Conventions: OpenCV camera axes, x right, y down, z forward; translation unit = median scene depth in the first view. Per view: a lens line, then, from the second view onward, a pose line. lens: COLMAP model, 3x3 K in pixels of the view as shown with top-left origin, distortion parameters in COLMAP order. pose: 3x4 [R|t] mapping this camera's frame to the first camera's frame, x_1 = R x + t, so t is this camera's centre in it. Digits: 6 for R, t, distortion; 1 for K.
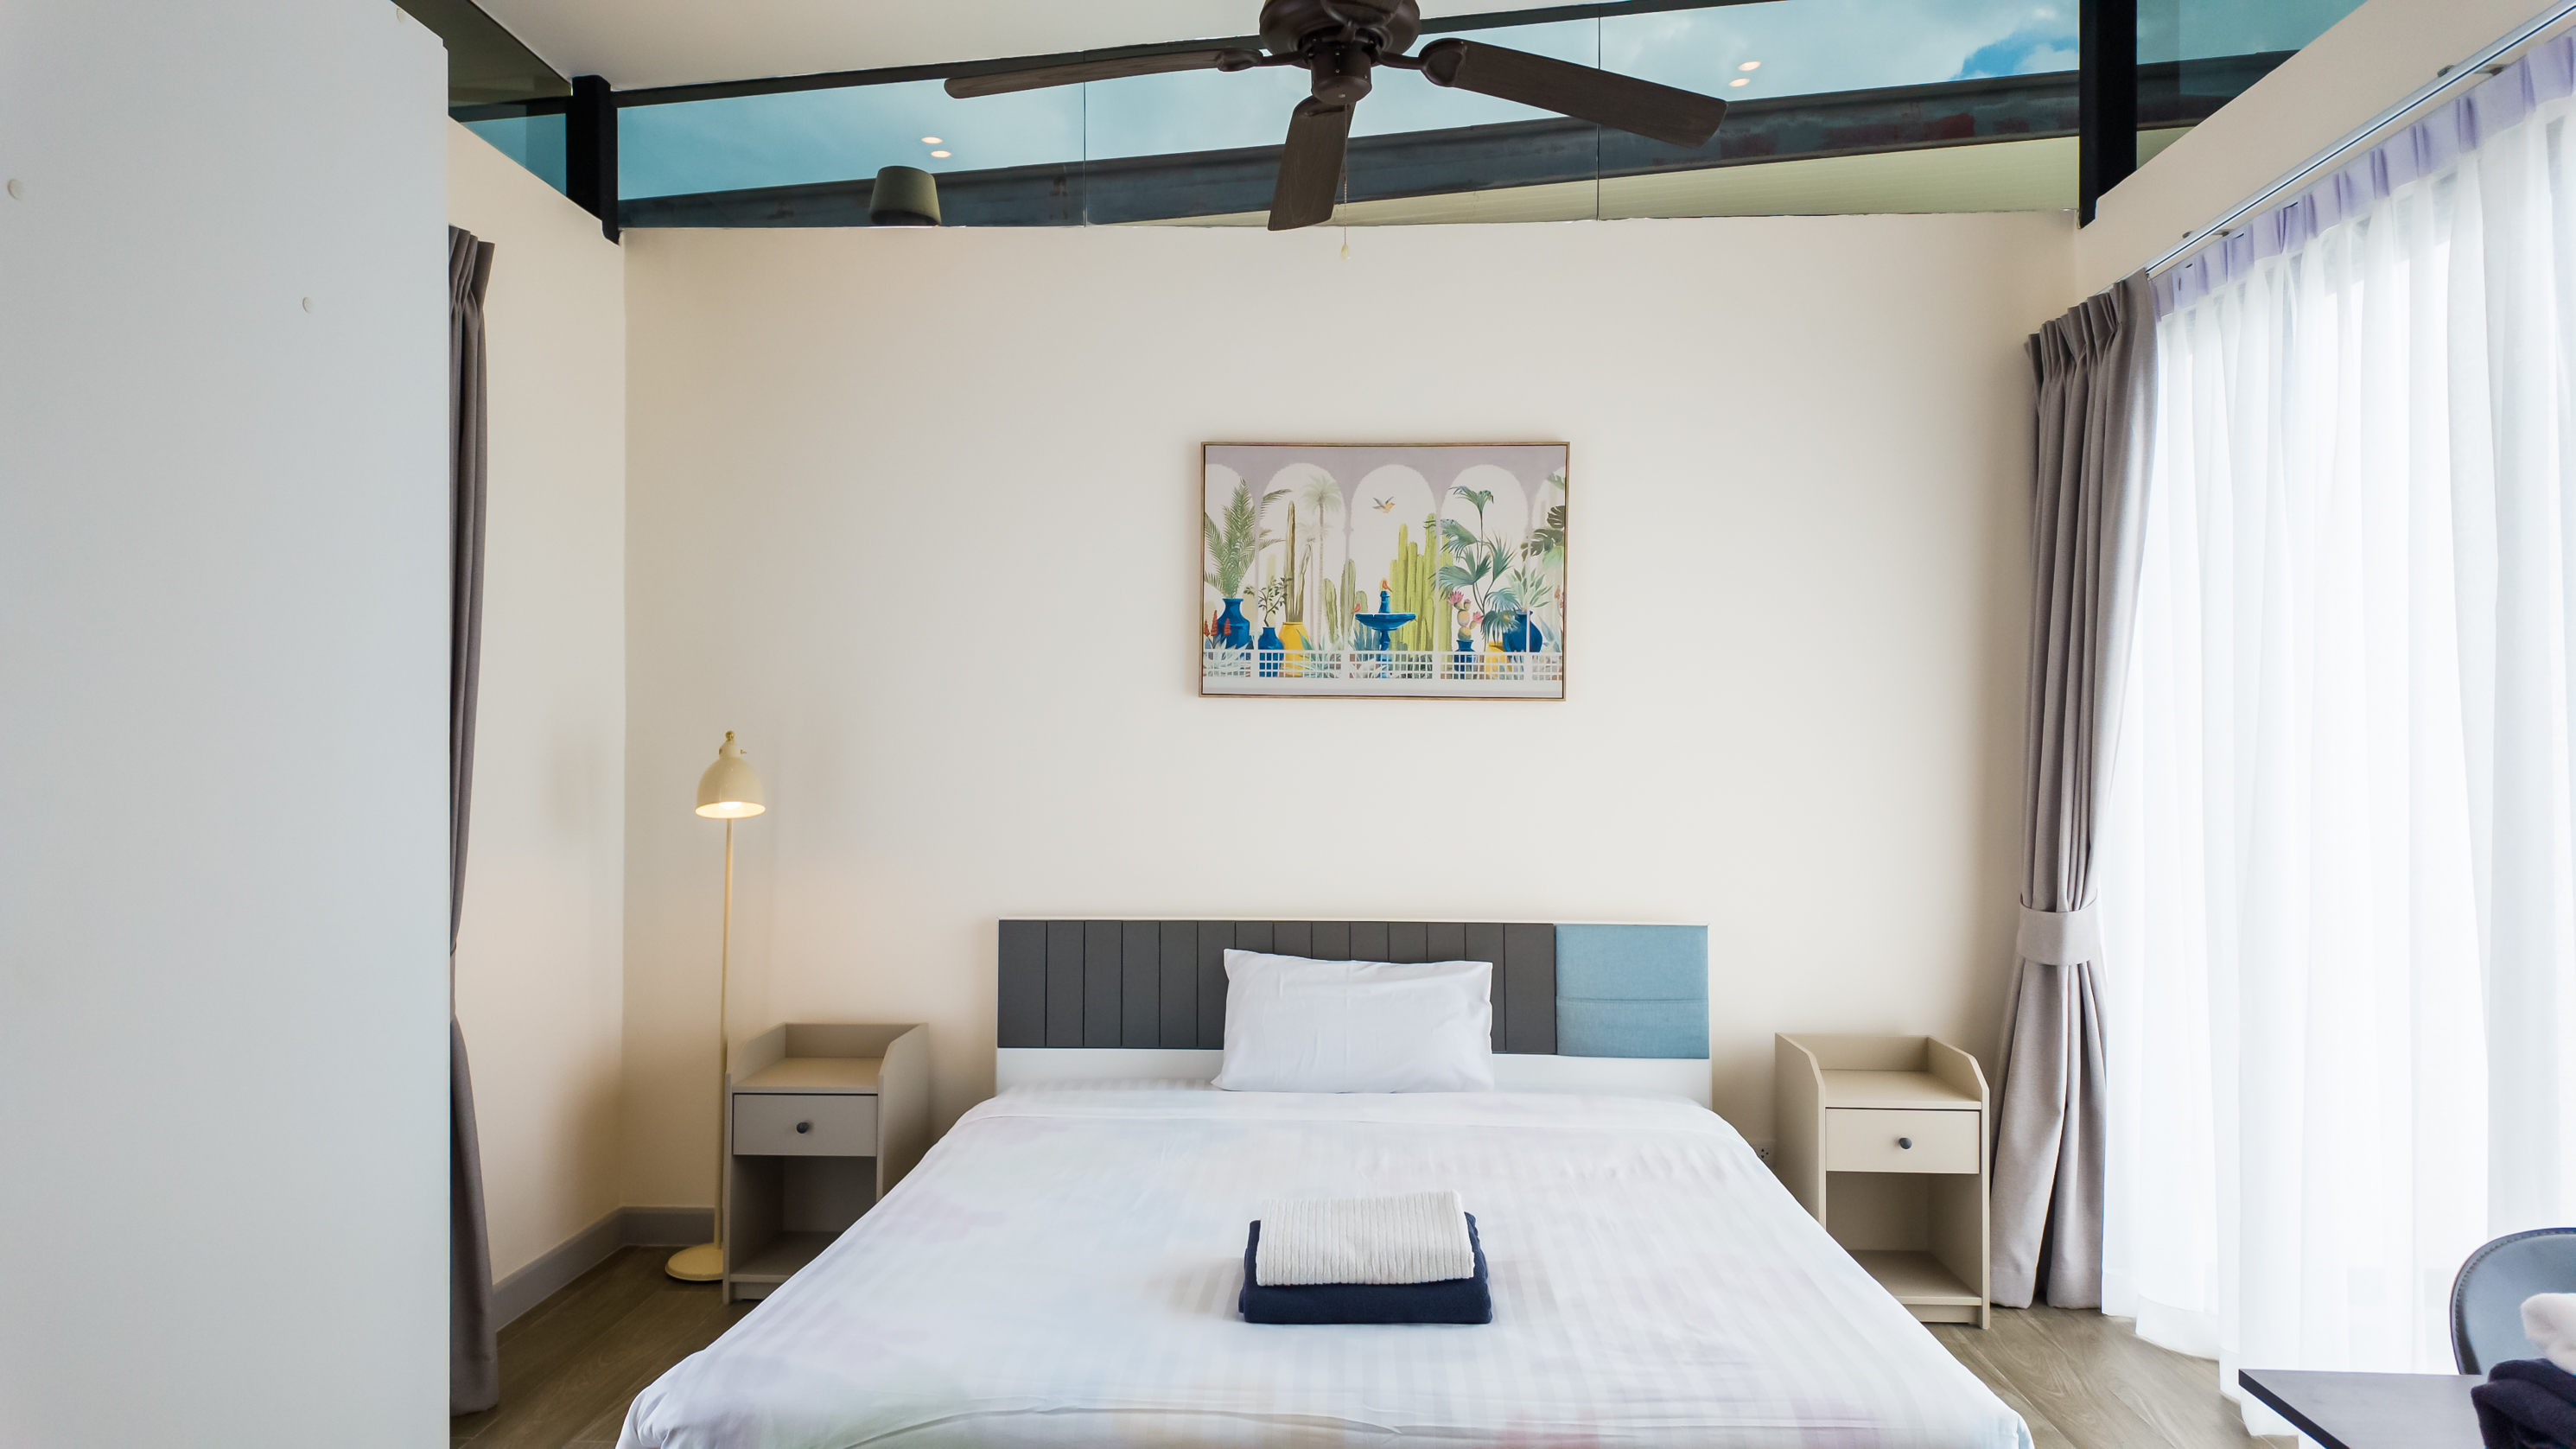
lens RADIAL K [[1491.7, 0, 1277.7], [0, 1491.7, 727.6], [0, 0, 1]] dist [0.040530, -0.037553]
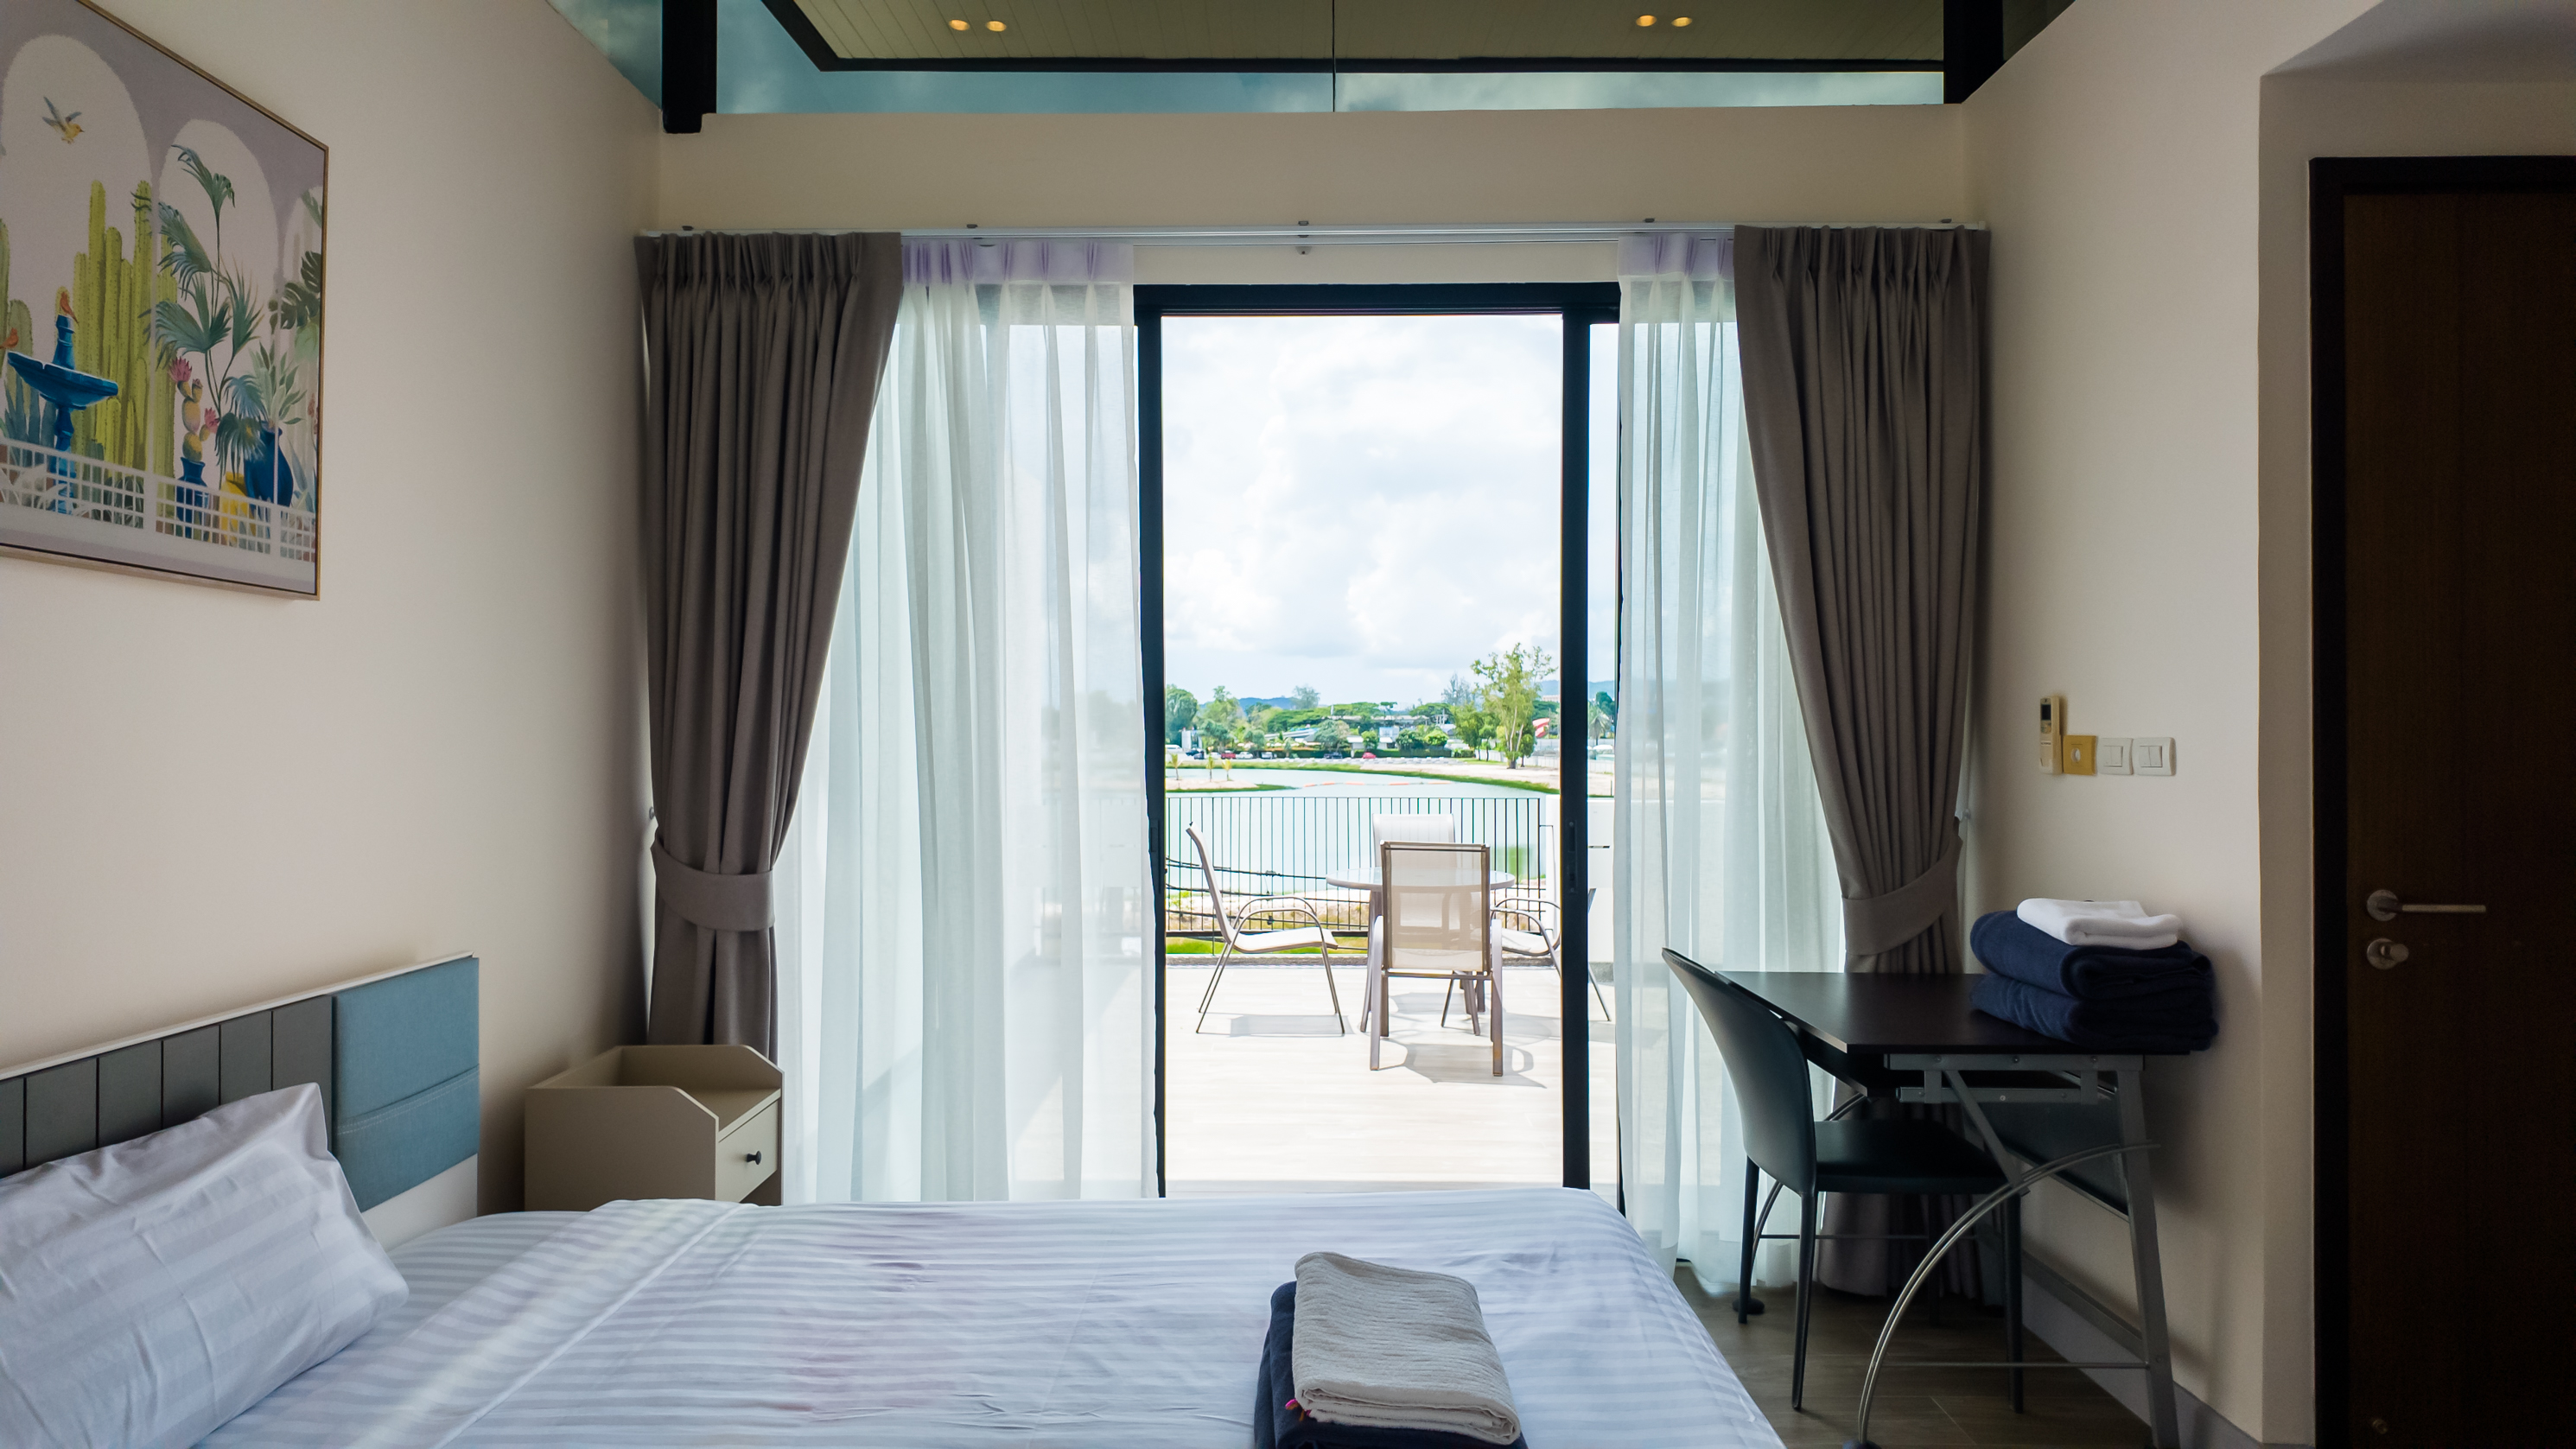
lens RADIAL K [[1491.7, 0, 1273.2], [0, 1491.7, 729.4], [0, 0, 1]] dist [0.040530, -0.037553]
pose [[-0.053485, 0.000916, 0.998568, -0.396891], [-0.002321, 0.999997, -0.001042, 0.031044], [-0.998566, -0.002374, -0.053483, 0.666758]]
